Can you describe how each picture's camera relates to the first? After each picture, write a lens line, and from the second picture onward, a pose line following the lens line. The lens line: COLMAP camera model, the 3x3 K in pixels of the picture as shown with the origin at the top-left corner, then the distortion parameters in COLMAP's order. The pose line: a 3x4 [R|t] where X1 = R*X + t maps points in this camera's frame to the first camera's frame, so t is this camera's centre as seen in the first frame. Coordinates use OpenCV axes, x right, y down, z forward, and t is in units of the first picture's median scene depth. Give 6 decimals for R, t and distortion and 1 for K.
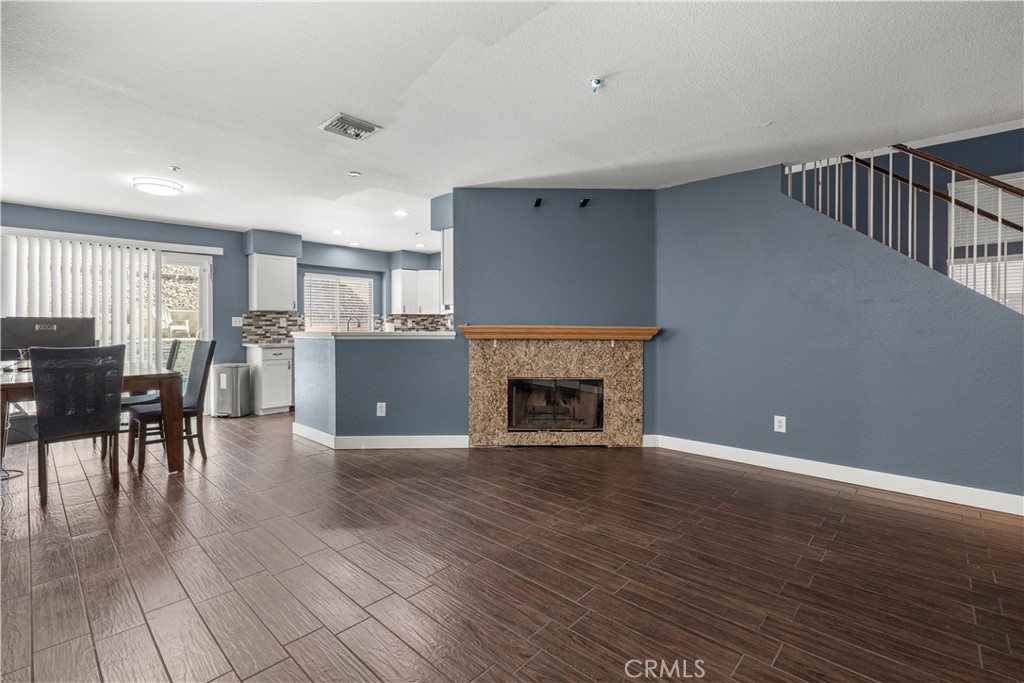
lens RADIAL K [[465.3, 0, 509.6], [0, 465.3, 335.1], [0, 0, 1]] dist [-0.000488, -0.000005]
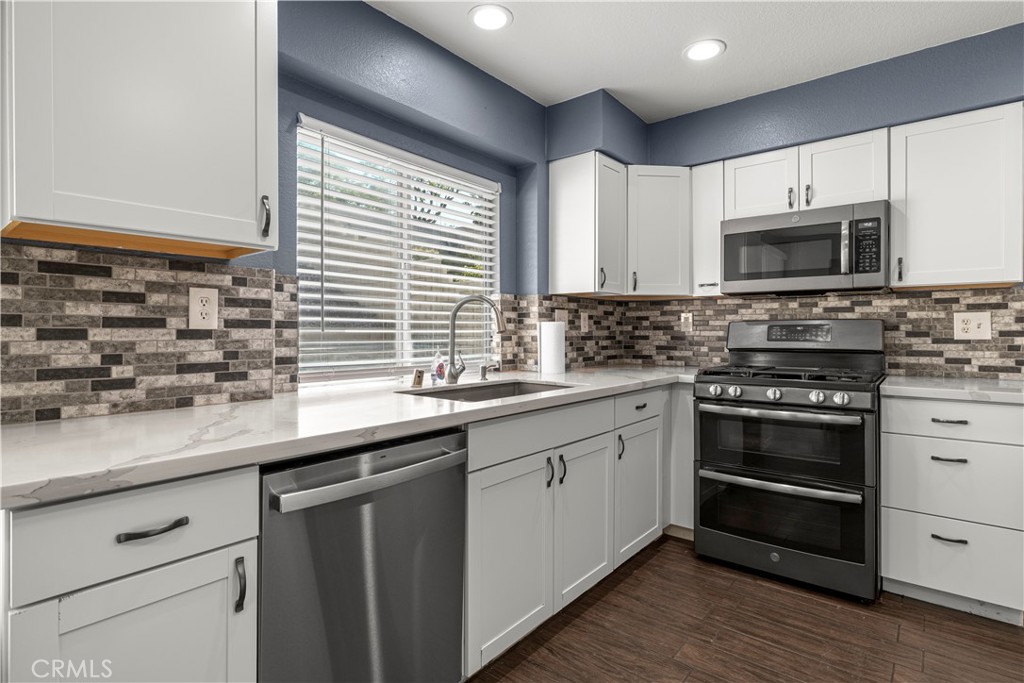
lens RADIAL K [[509.9, 0, 515.1], [0, 509.9, 336.6], [0, 0, 1]] dist [0.000194, -0.000146]
pose [[0.996739, 0.001532, 0.080682, -0.358988], [-0.000745, 0.999952, -0.009785, -0.012756], [-0.080693, 0.009693, 0.996692, 0.745250]]
